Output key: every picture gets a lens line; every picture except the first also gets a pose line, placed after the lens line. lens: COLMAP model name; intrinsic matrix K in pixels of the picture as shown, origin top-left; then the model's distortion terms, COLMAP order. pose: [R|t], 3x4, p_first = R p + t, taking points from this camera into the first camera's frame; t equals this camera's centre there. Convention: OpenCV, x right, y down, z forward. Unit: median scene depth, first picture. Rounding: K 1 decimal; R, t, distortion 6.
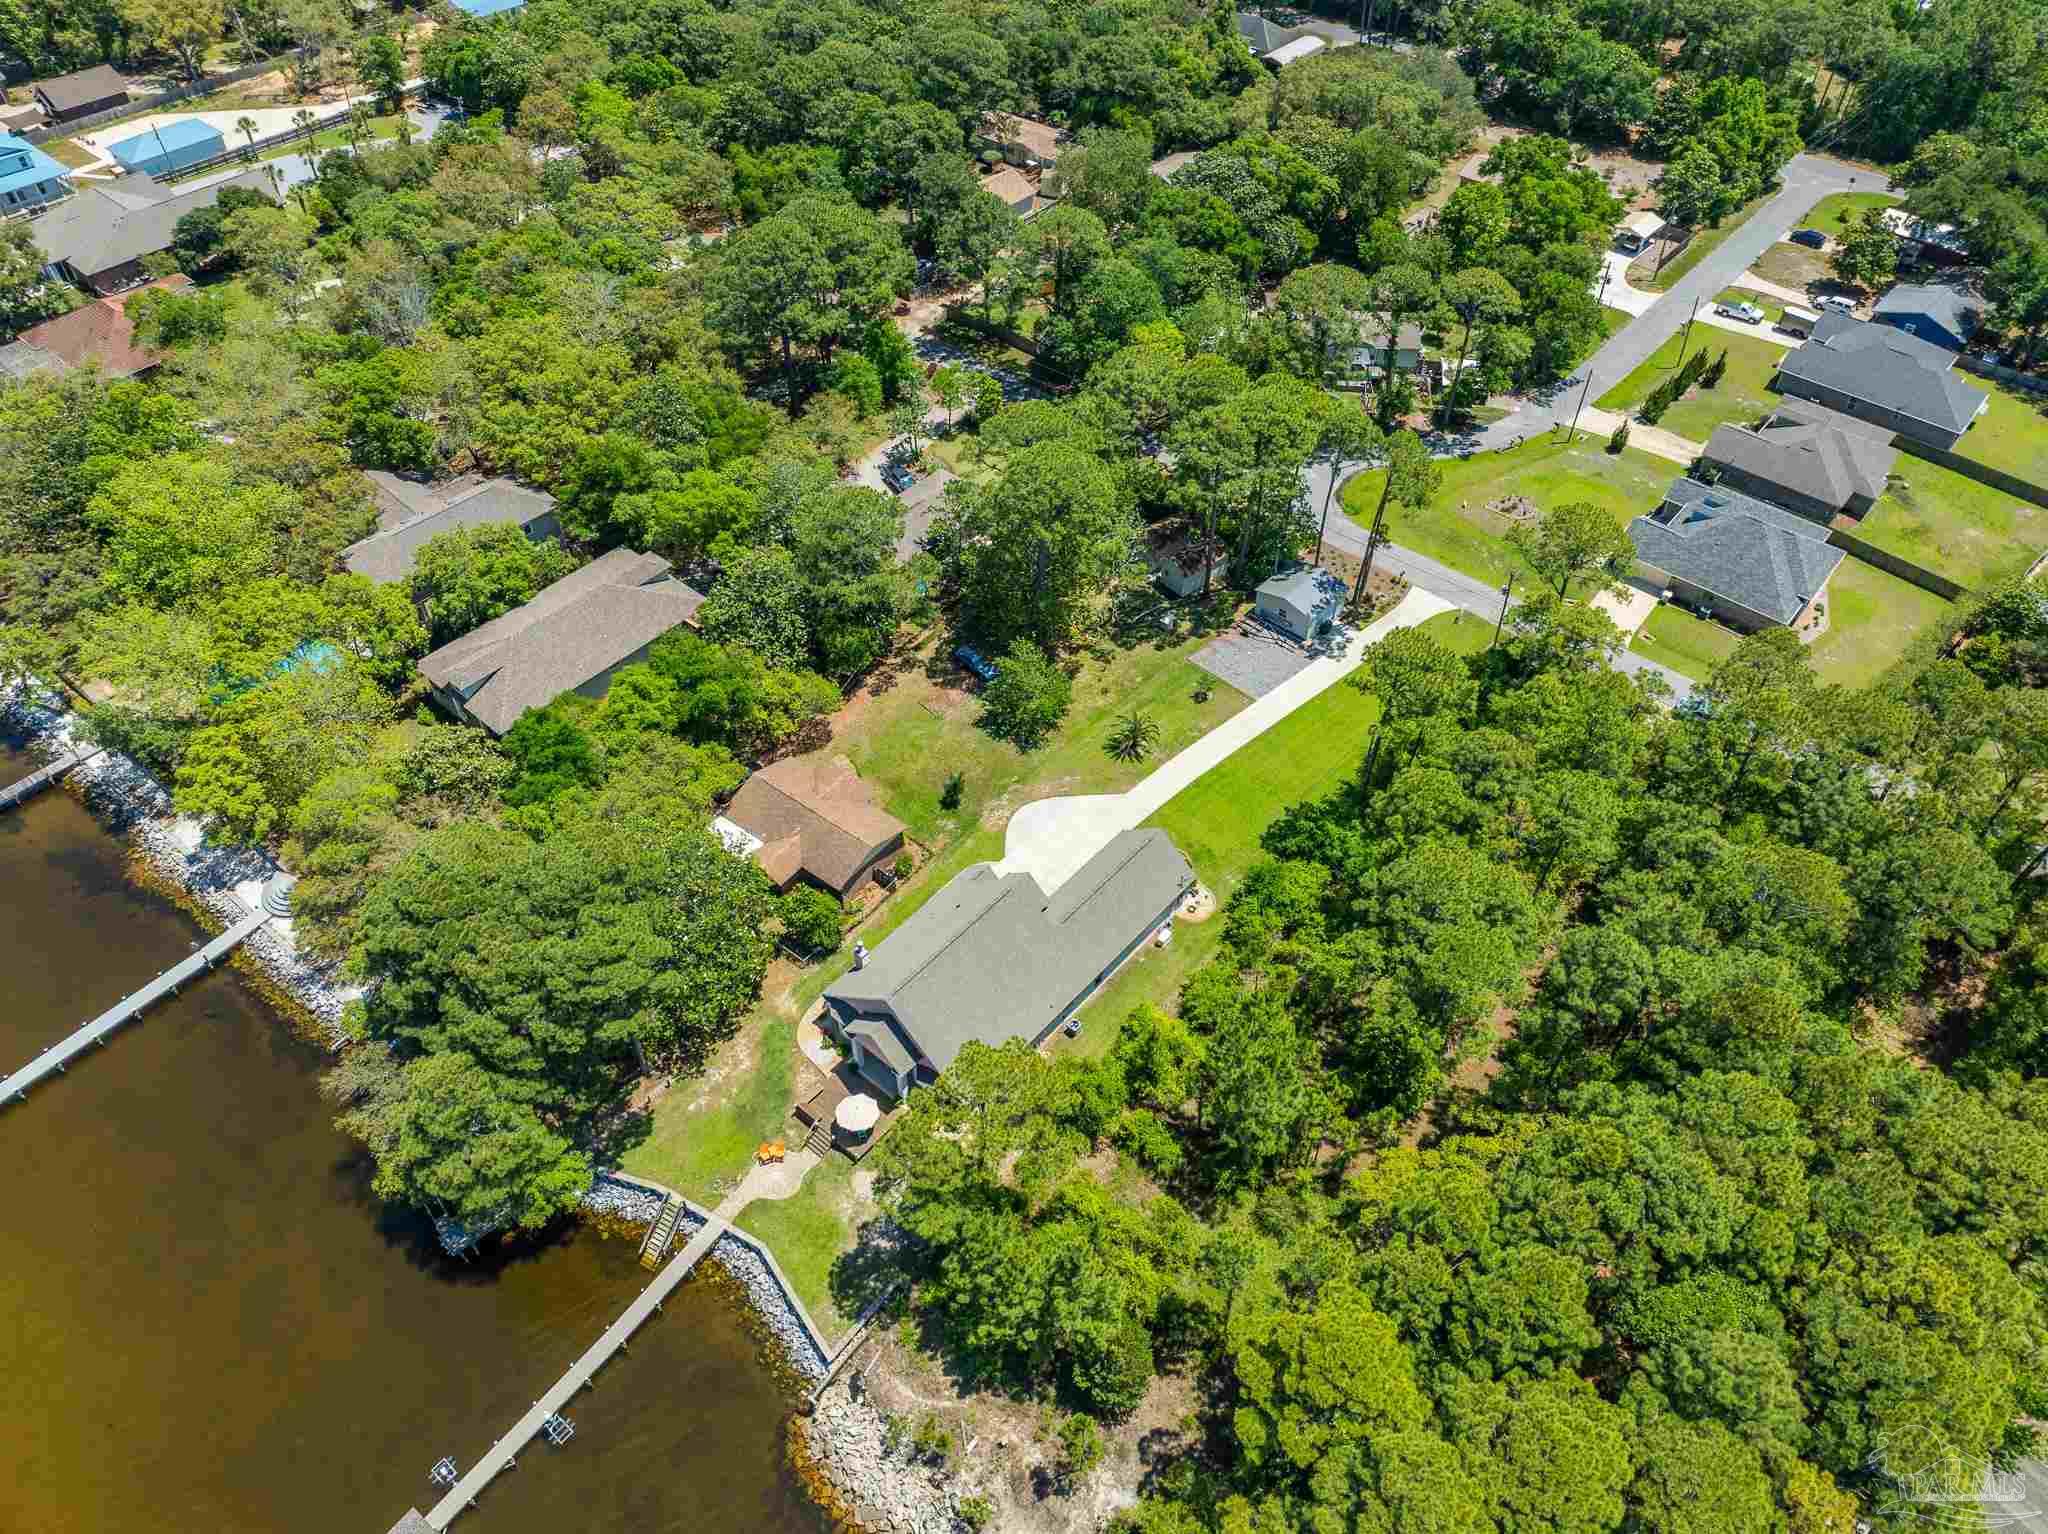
lens RADIAL K [[1448.3, 0, 1017.5], [0, 1448.3, 769.6], [0, 0, 1]] dist [-0.036364, -0.003361]
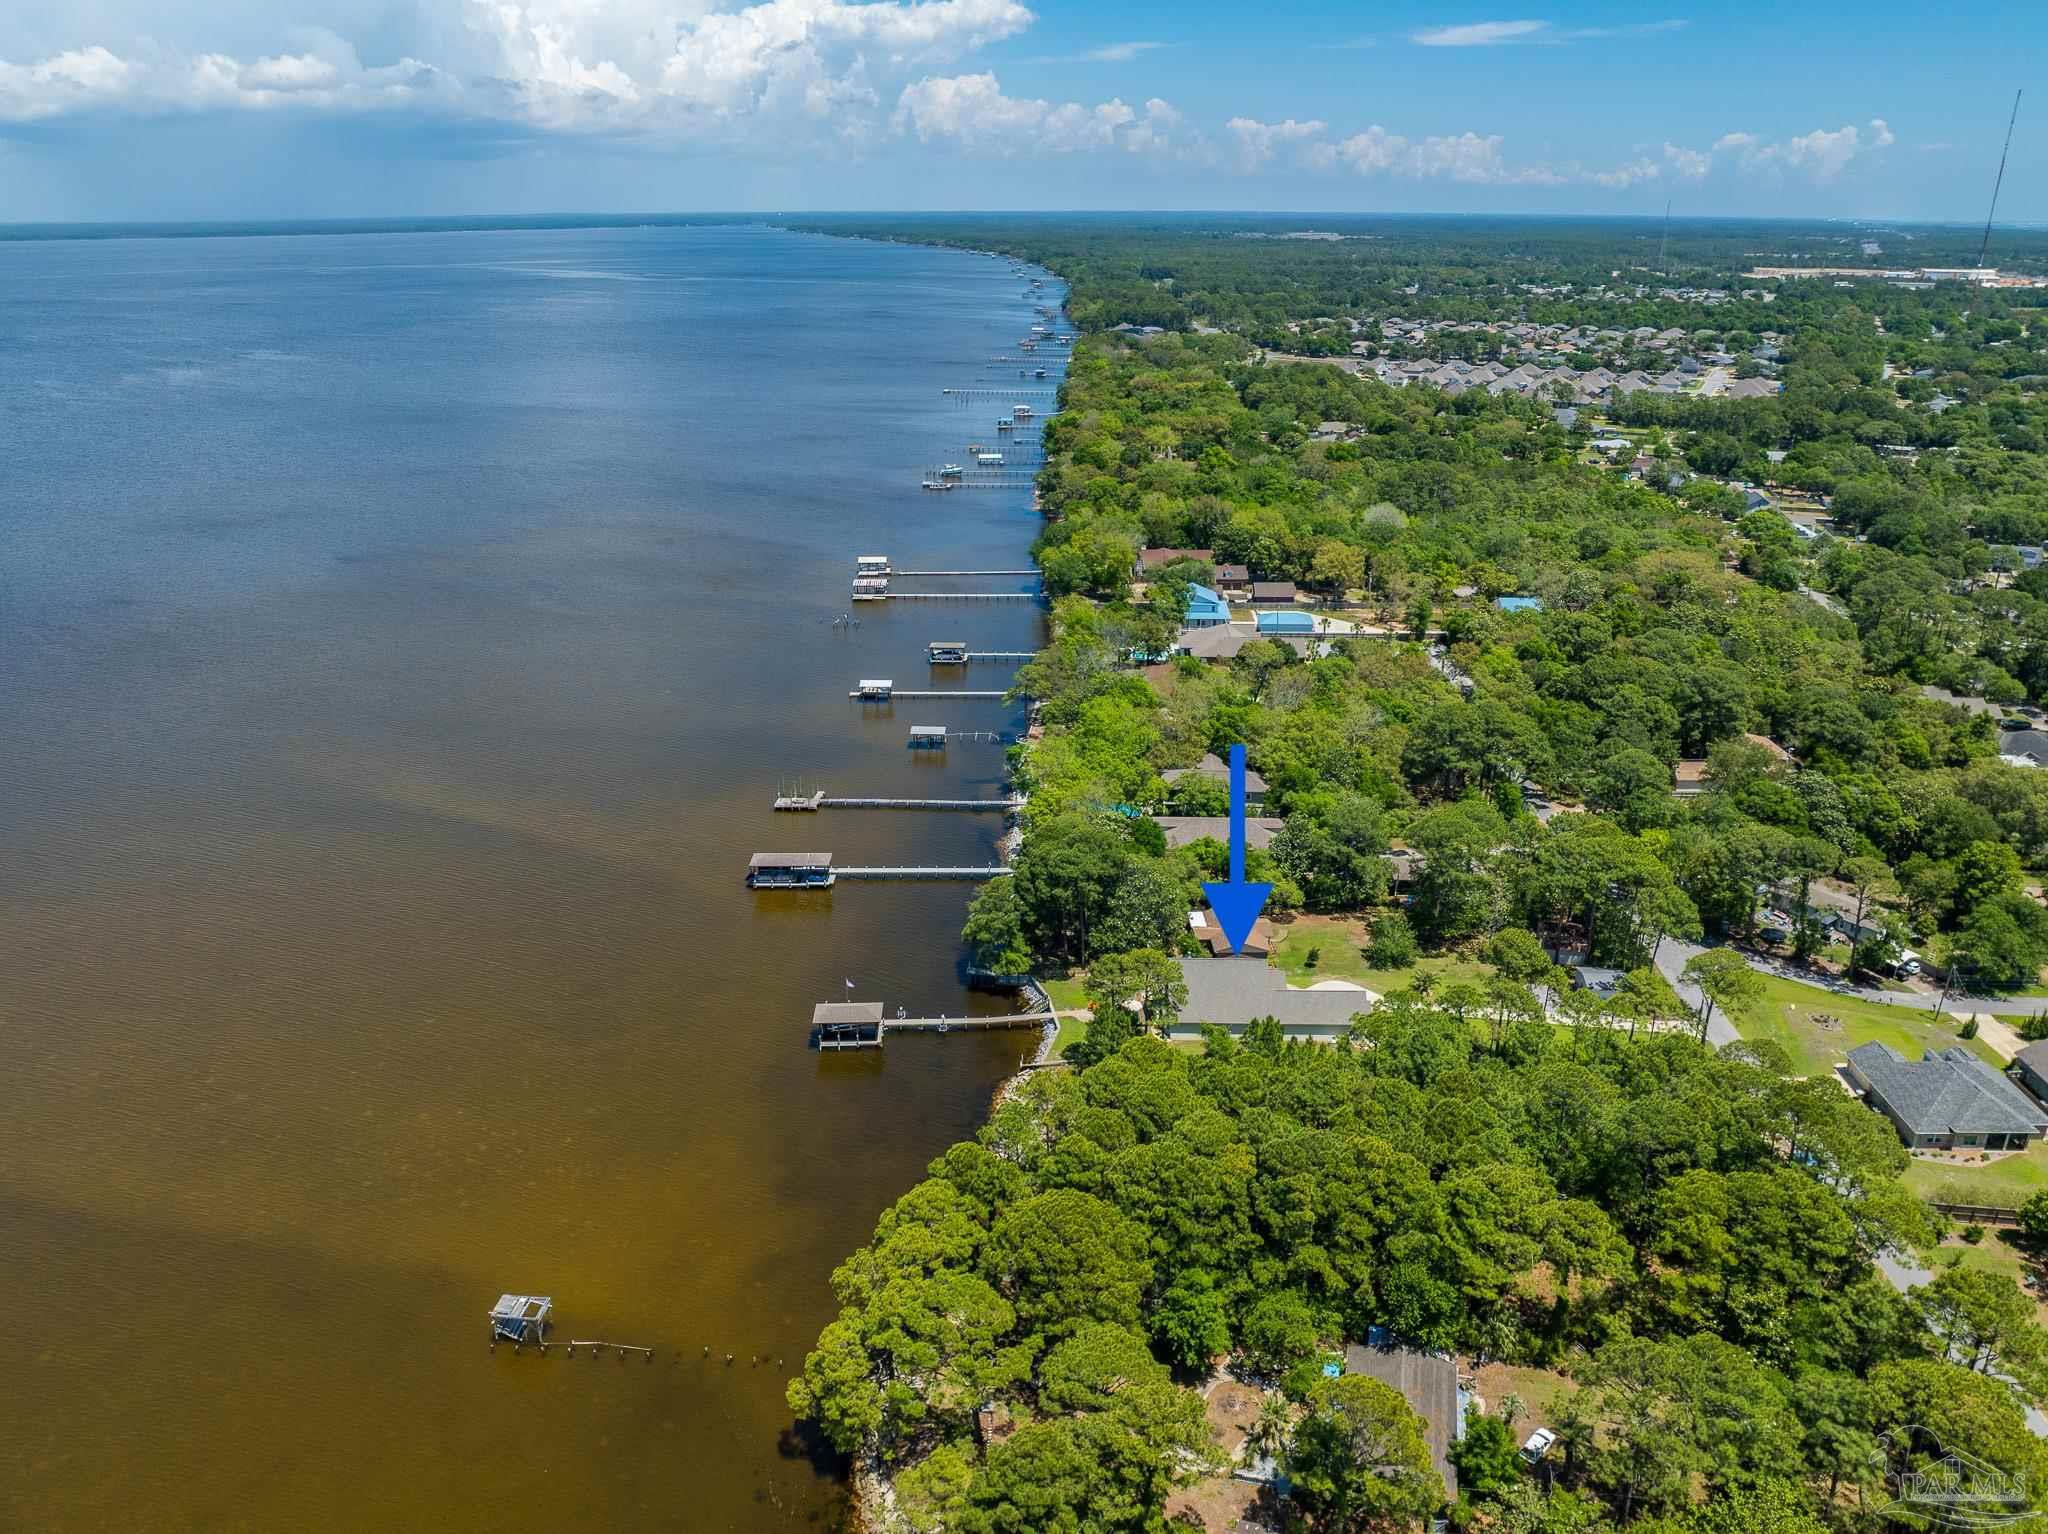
lens RADIAL K [[1448.3, 0, 1024.4], [0, 1448.3, 766.4], [0, 0, 1]] dist [-0.036364, -0.003361]
pose [[0.608029, 0.276493, -0.744213, 1.099132], [-0.562011, 0.811998, -0.157490, 0.334070], [0.560754, 0.514014, 0.649110, -0.516808]]
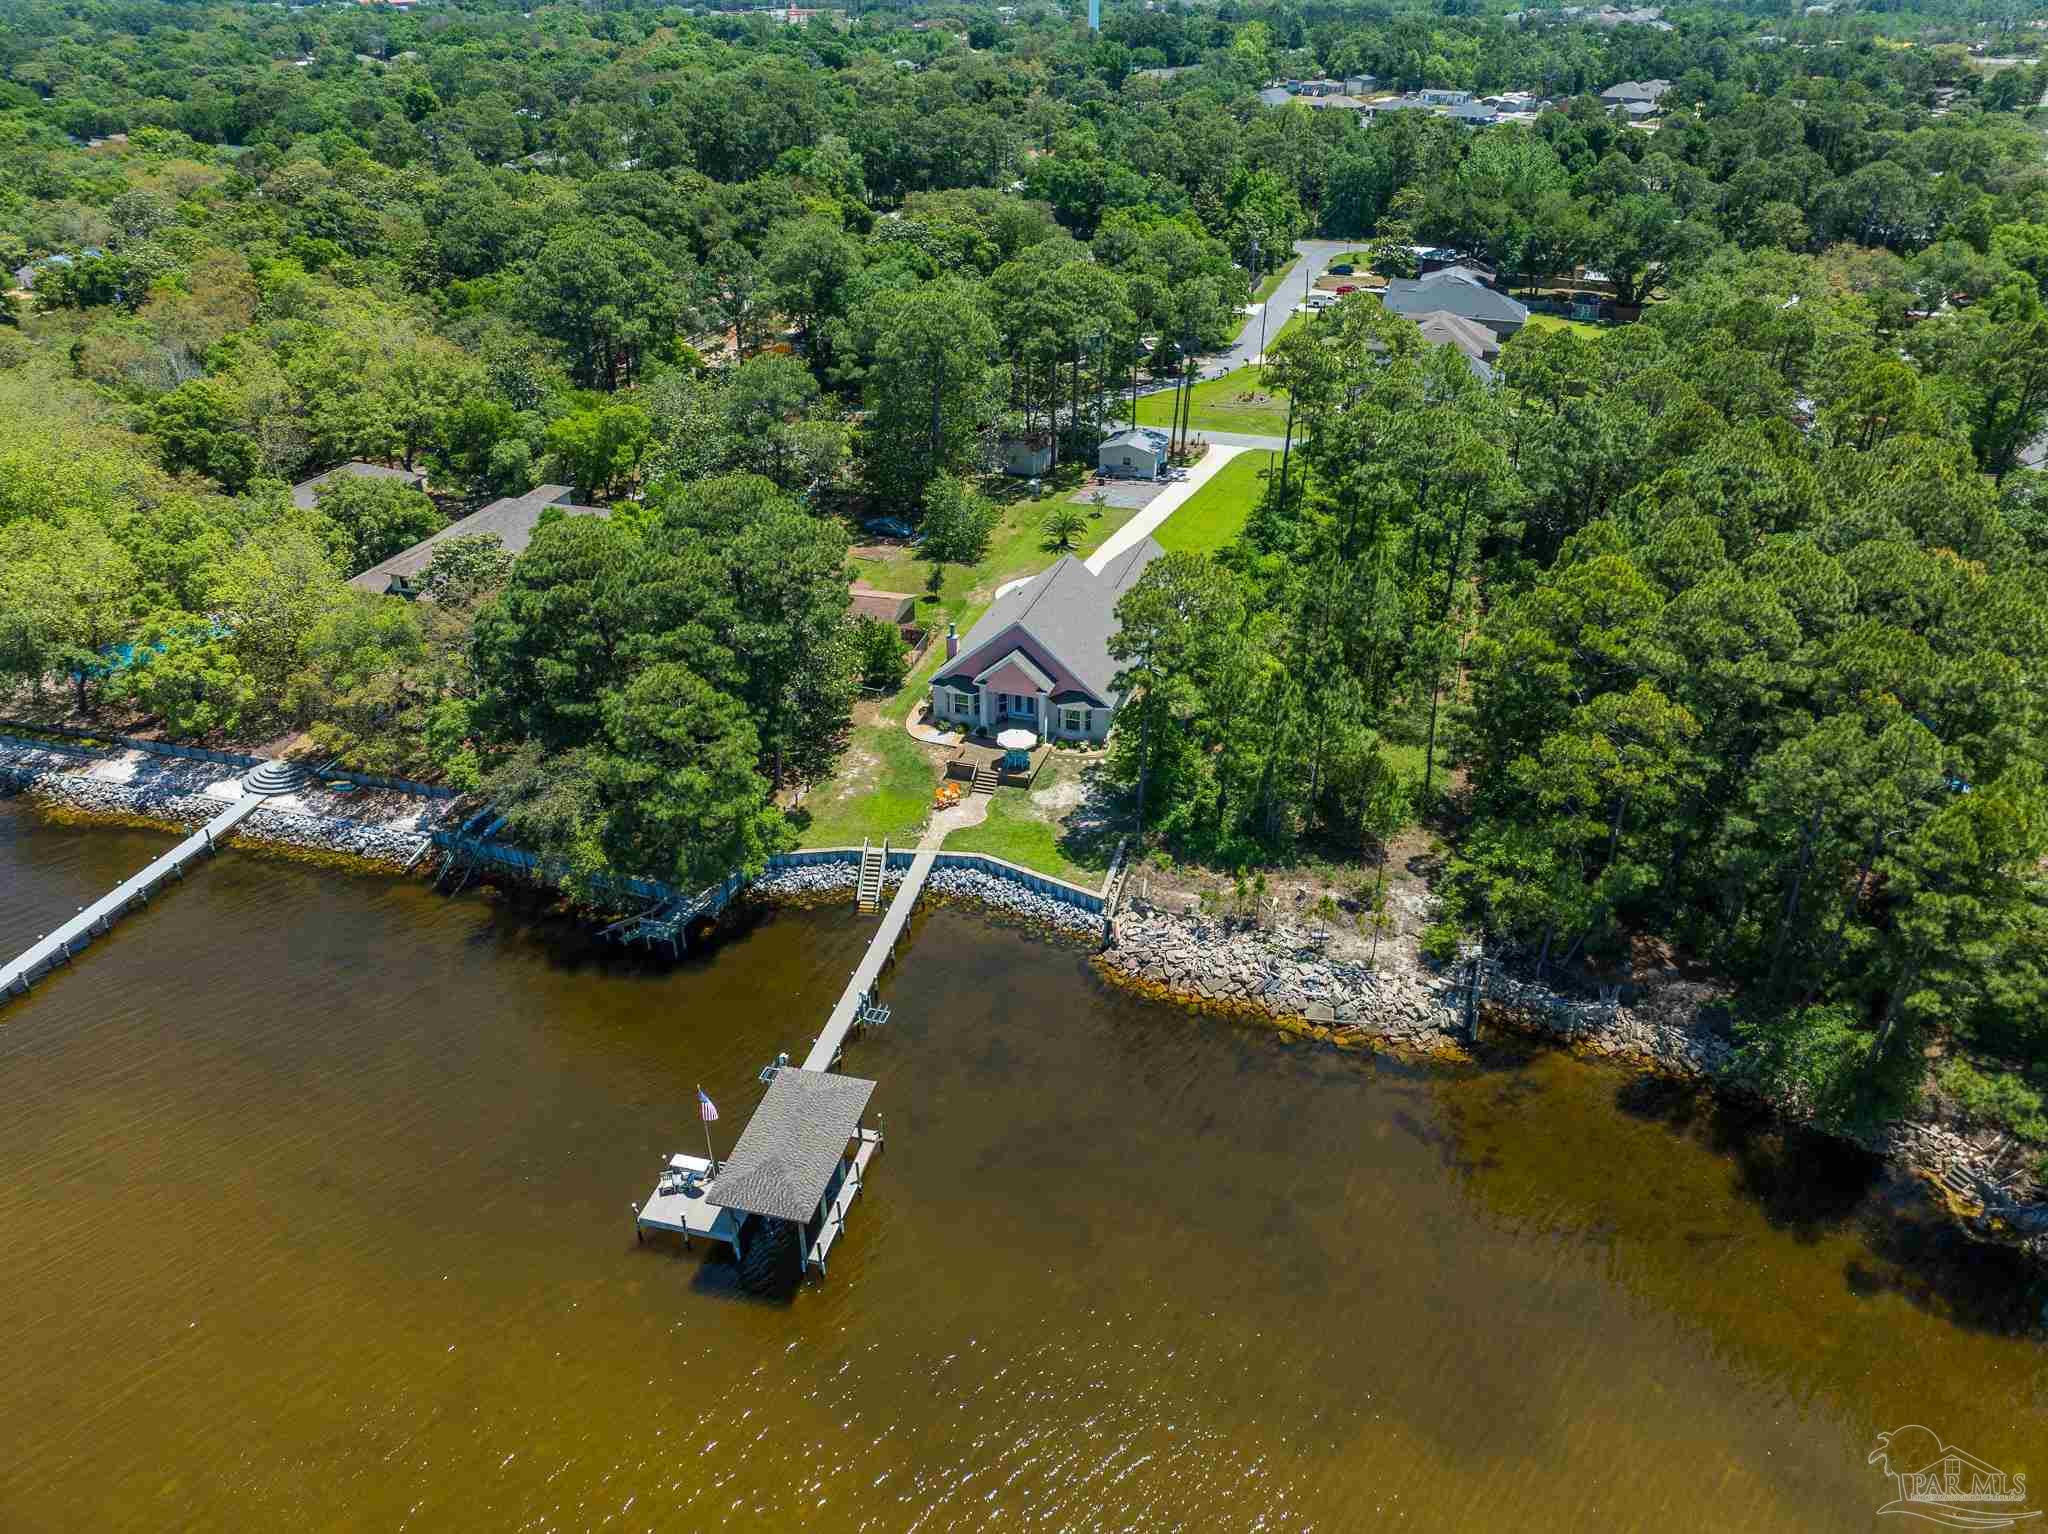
lens RADIAL K [[1448.3, 0, 1029.4], [0, 1448.3, 762.1], [0, 0, 1]] dist [-0.036364, -0.003361]
pose [[0.917434, -0.196598, 0.345926, -0.416202], [0.282903, 0.933655, -0.219670, 0.435247], [-0.279789, 0.299396, 0.912184, 0.062450]]
